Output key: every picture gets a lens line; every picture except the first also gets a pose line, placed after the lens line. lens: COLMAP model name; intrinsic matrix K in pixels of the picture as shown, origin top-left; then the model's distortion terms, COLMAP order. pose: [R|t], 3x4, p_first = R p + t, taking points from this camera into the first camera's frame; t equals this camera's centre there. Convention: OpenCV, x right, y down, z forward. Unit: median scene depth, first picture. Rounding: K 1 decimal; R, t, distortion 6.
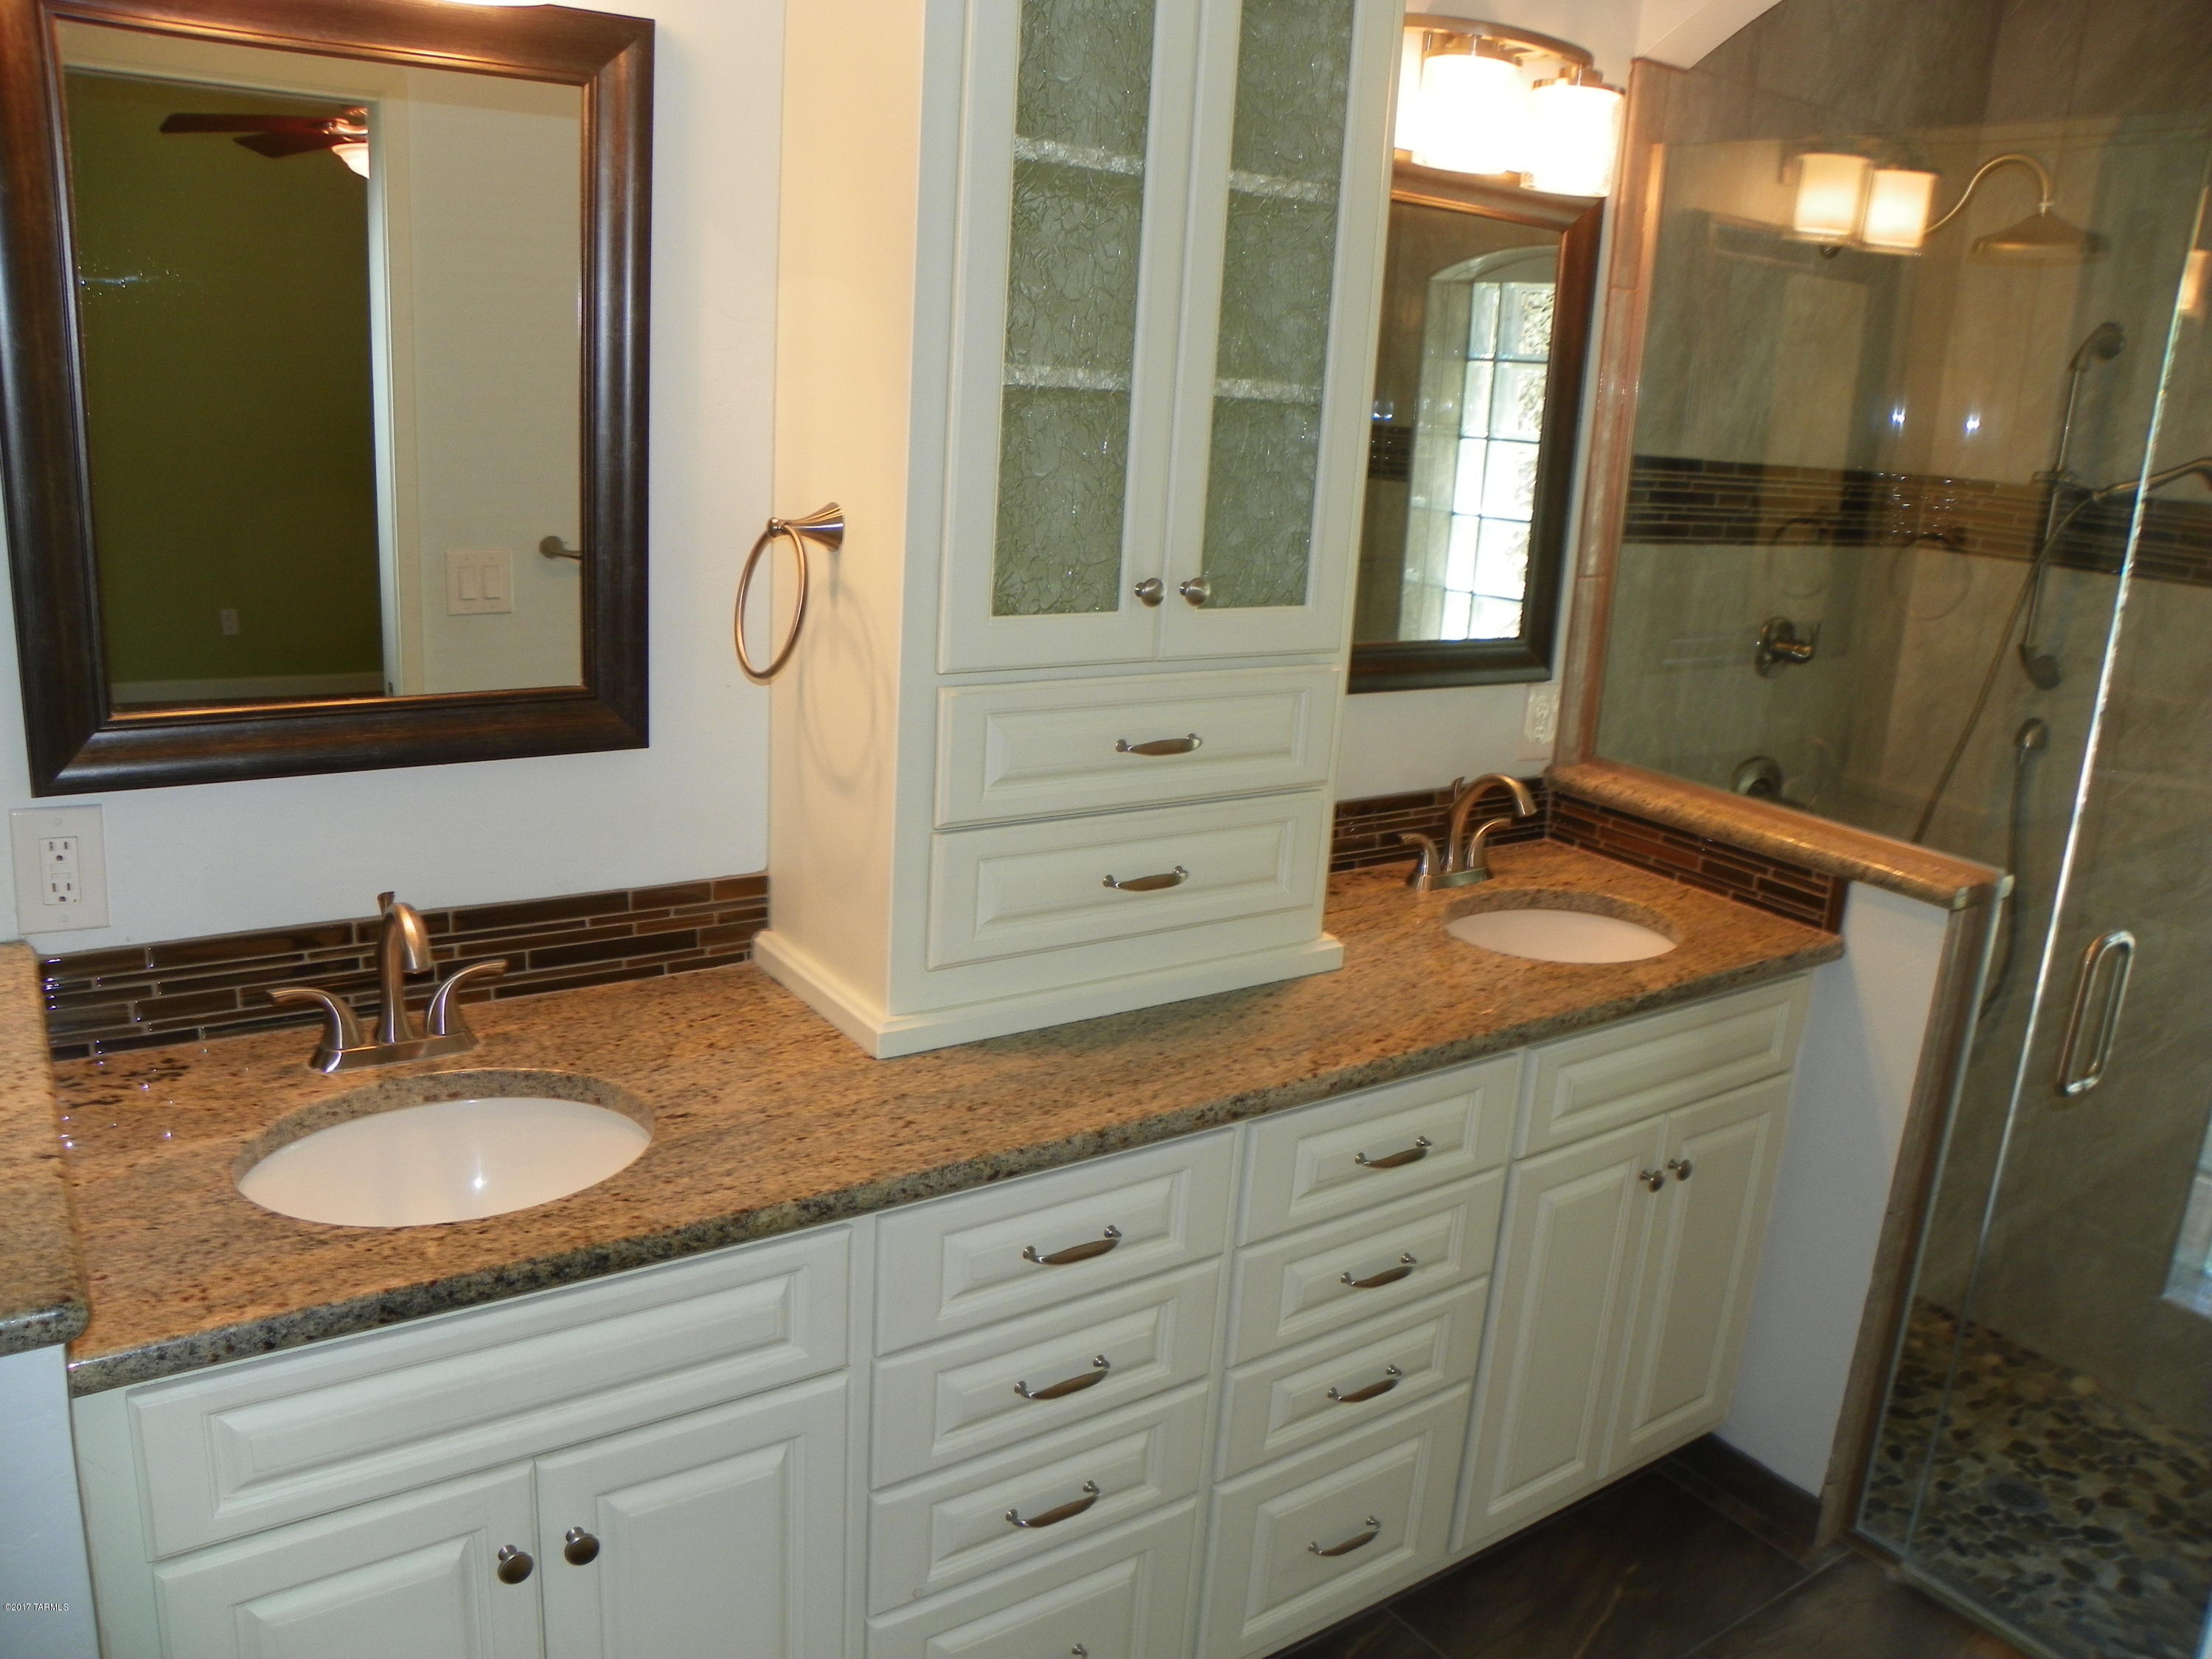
lens RADIAL K [[1711.2, 0, 1106.0], [0, 1711.2, 829.5], [0, 0, 1]] dist [-0.168655, 0.127149]
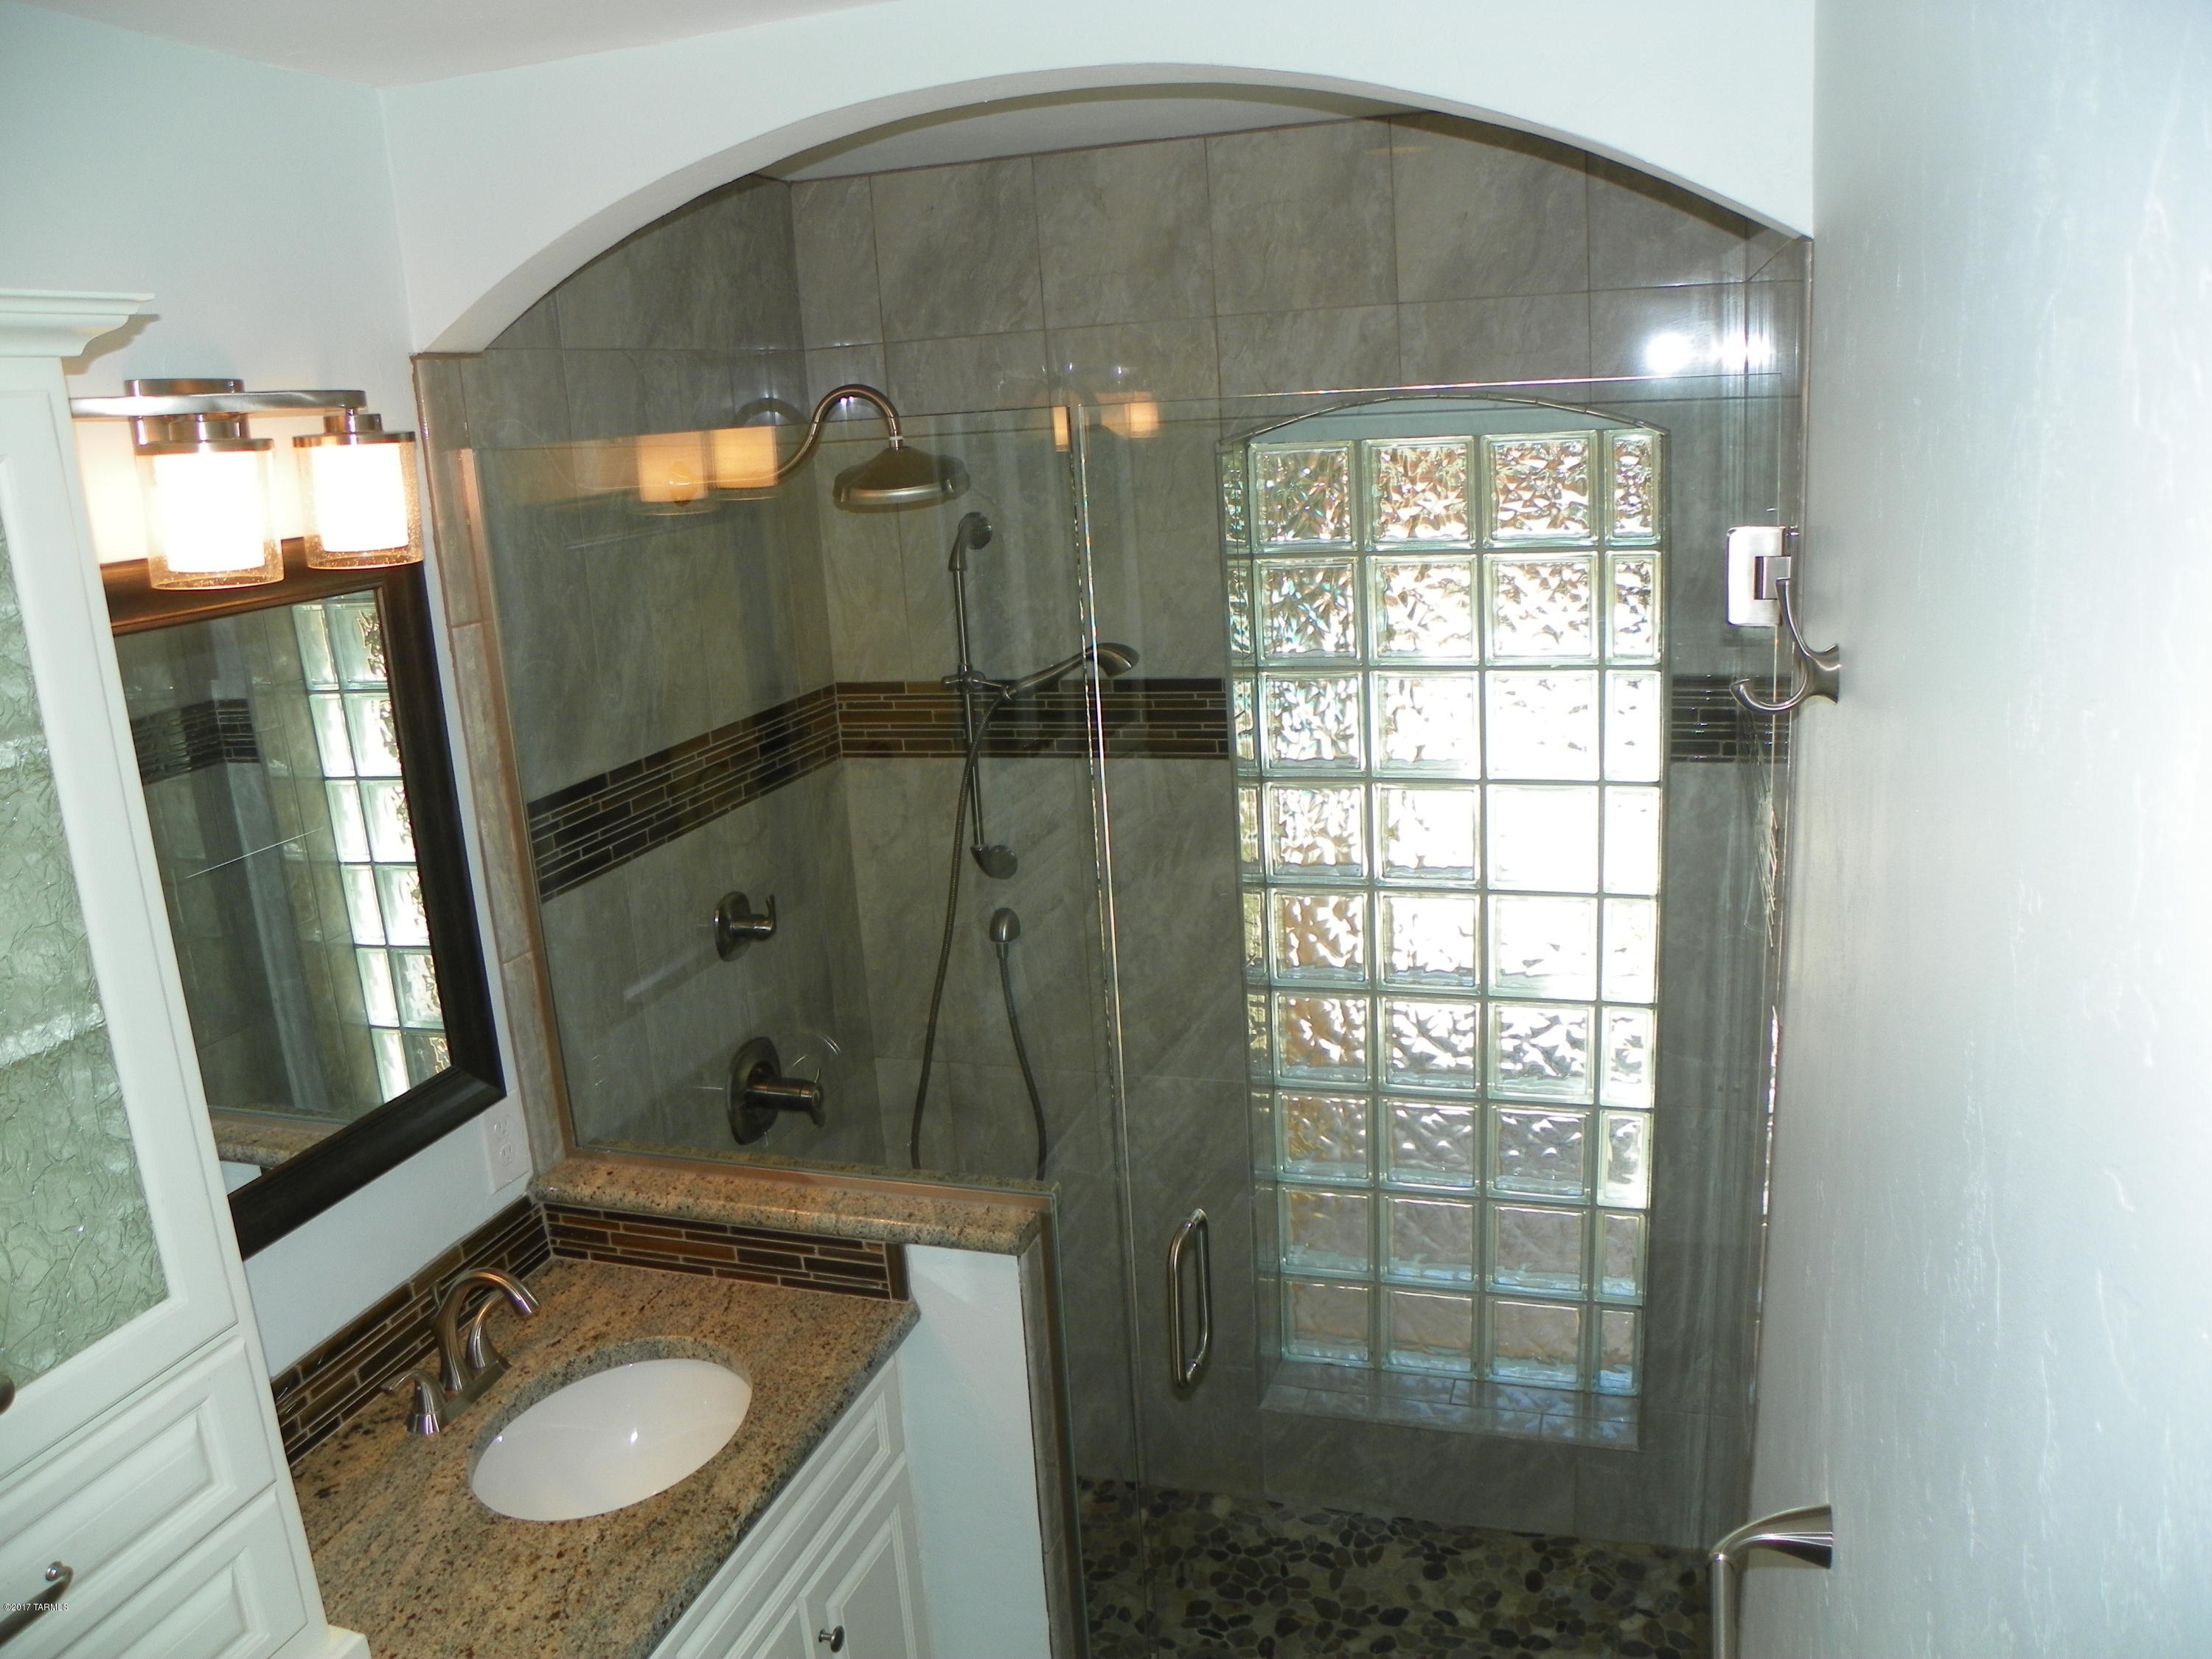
lens RADIAL K [[1716.3, 0, 1106.0], [0, 1716.3, 829.5], [0, 0, 1]] dist [-0.151339, 0.087862]
pose [[0.790118, -0.255010, 0.557390, 0.067161], [0.262073, 0.962586, 0.068893, -0.189260], [-0.554104, 0.091643, 0.827388, 0.134365]]
